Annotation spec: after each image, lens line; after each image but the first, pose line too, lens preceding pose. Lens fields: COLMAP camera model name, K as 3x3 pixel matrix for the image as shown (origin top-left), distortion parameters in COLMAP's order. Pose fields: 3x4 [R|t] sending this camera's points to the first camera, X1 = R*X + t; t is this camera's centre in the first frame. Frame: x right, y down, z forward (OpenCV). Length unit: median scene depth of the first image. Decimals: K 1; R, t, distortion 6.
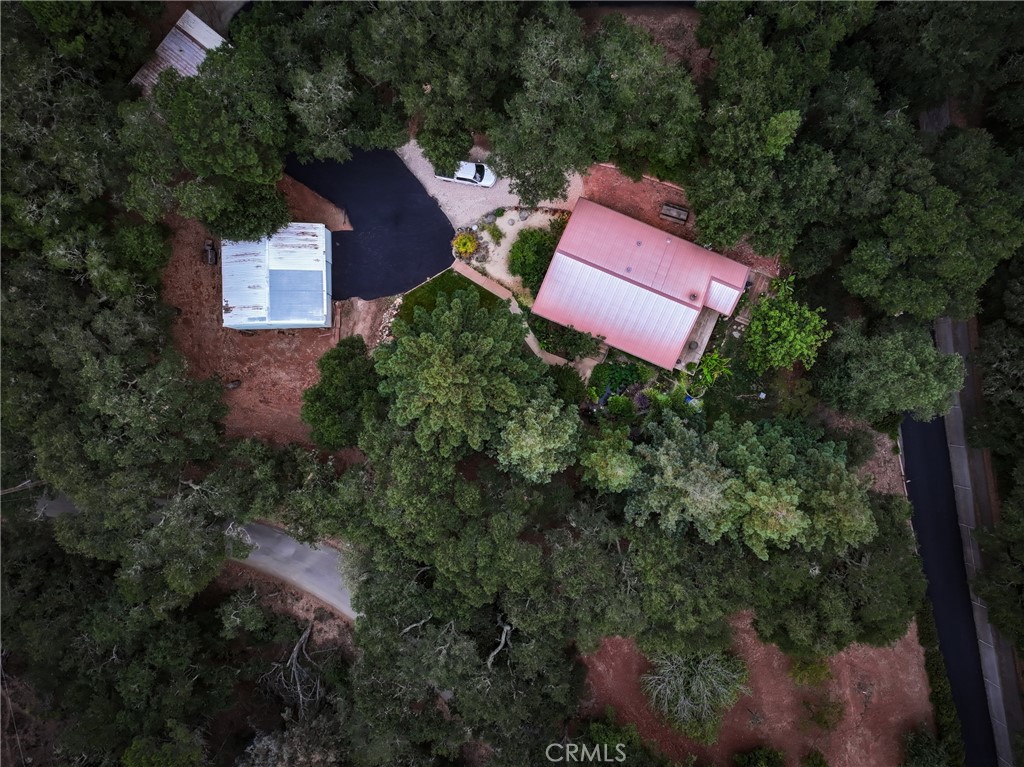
lens RADIAL K [[710.2, 0, 512.0], [0, 710.2, 383.5], [0, 0, 1]] dist [0.005522, 0.005514]
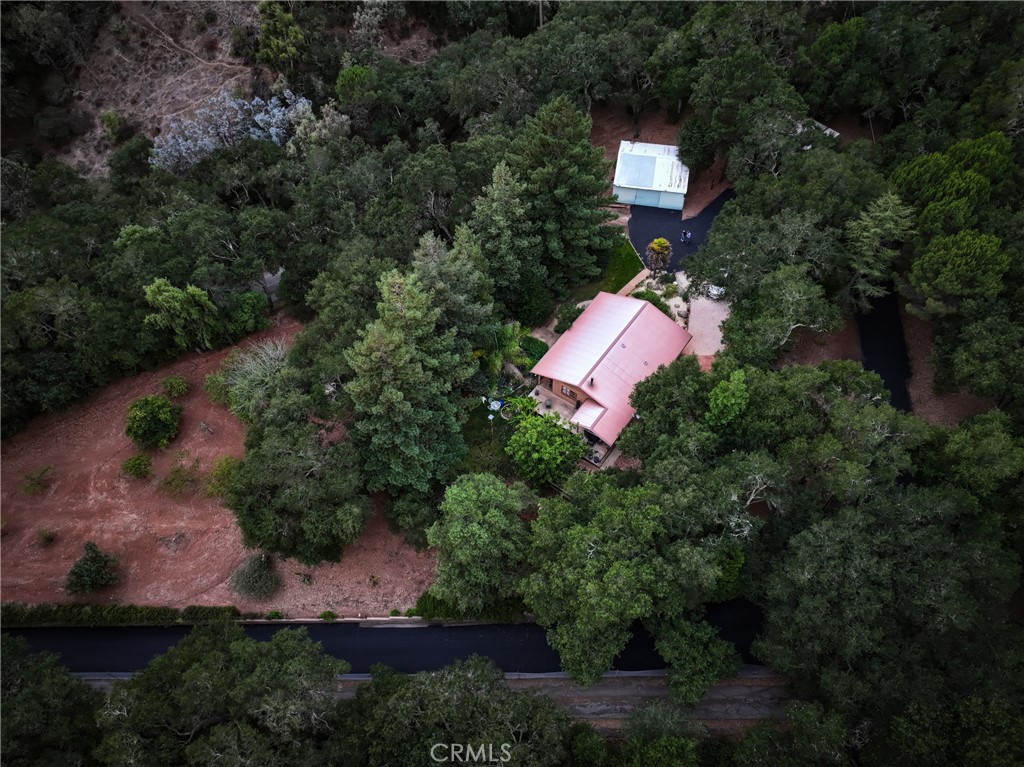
lens RADIAL K [[710.2, 0, 512.0], [0, 710.2, 383.5], [0, 0, 1]] dist [0.005522, 0.005514]
pose [[-0.219608, 0.787099, -0.576409, 0.860601], [-0.974873, -0.154430, 0.160542, -0.166706], [0.037348, 0.597182, 0.801236, 0.098769]]
